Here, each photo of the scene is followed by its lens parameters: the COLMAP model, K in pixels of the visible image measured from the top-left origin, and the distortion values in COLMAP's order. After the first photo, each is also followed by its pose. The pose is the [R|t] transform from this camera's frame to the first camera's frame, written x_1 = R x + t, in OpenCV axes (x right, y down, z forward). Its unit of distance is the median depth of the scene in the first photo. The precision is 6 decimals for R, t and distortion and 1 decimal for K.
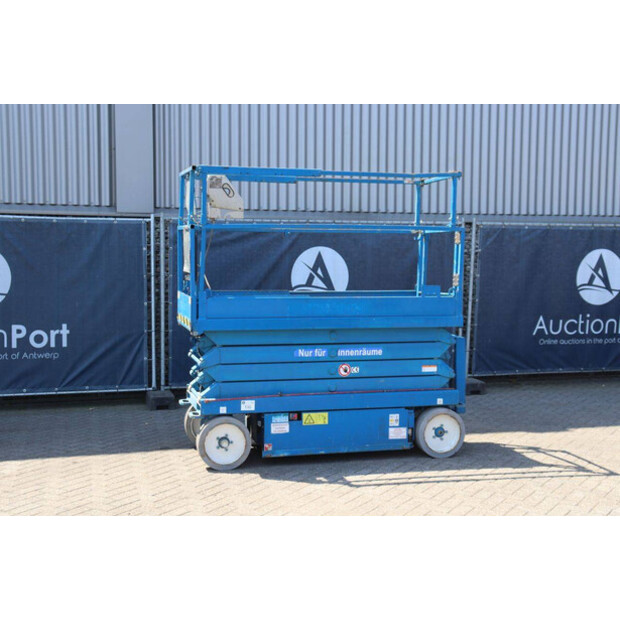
lens RADIAL K [[879.2, 0, 318.6], [0, 879.2, 309.5], [0, 0, 1]] dist [0.079635, 0.016131]
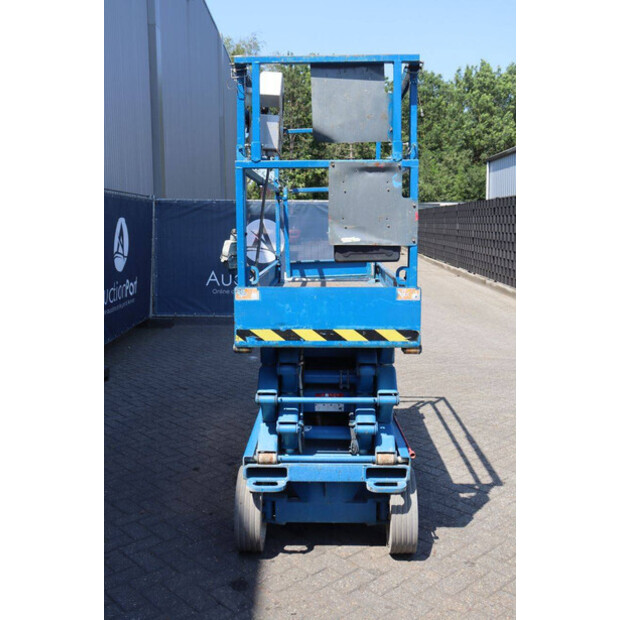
lens RADIAL K [[648.6, 0, 310.0], [0, 648.6, 310.0], [0, 0, 1]] dist [-0.044104, 0.034680]
pose [[0.298075, -0.135268, 0.944909, -0.520871], [0.077944, 0.990052, 0.117143, -0.049995], [-0.951355, 0.038732, 0.305653, 0.864122]]
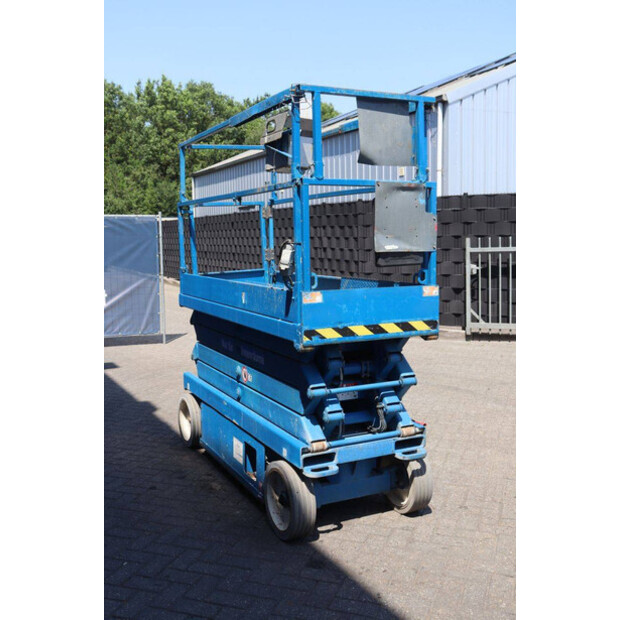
lens RADIAL K [[664.3, 0, 310.0], [0, 664.3, 310.0], [0, 0, 1]] dist [-0.032507, 0.009393]
pose [[-0.182587, -0.114118, 0.976544, -0.596289], [0.084469, 0.987748, 0.131221, -0.066894], [-0.979554, 0.106447, -0.170710, 1.097740]]
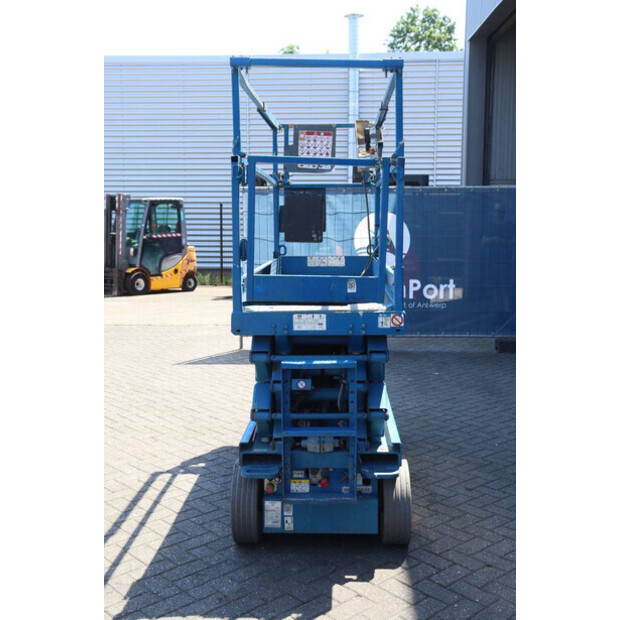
lens RADIAL K [[749.9, 0, 310.0], [0, 749.9, 310.0], [0, 0, 1]] dist [-0.001470, 0.005558]
pose [[-0.311086, 0.097120, -0.945406, 0.607027], [-0.071982, 0.989500, 0.125336, -0.058949], [0.947652, 0.107043, -0.300829, 1.198186]]
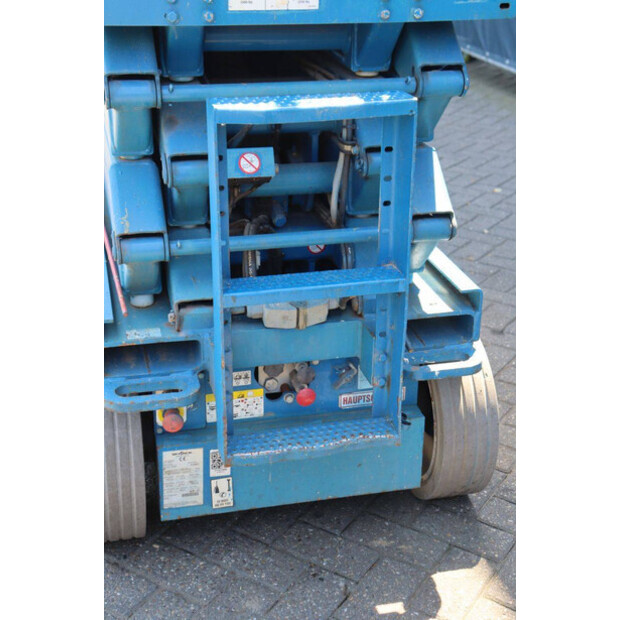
lens RADIAL K [[1011.0, 0, 310.0], [0, 1011.0, 310.0], [0, 0, 1]] dist [0.156105, 0.007510]
pose [[-0.039146, 0.384098, -0.922462, 0.395426], [-0.094211, 0.917638, 0.386088, -0.014026], [0.994782, 0.102020, 0.000264, 1.069200]]
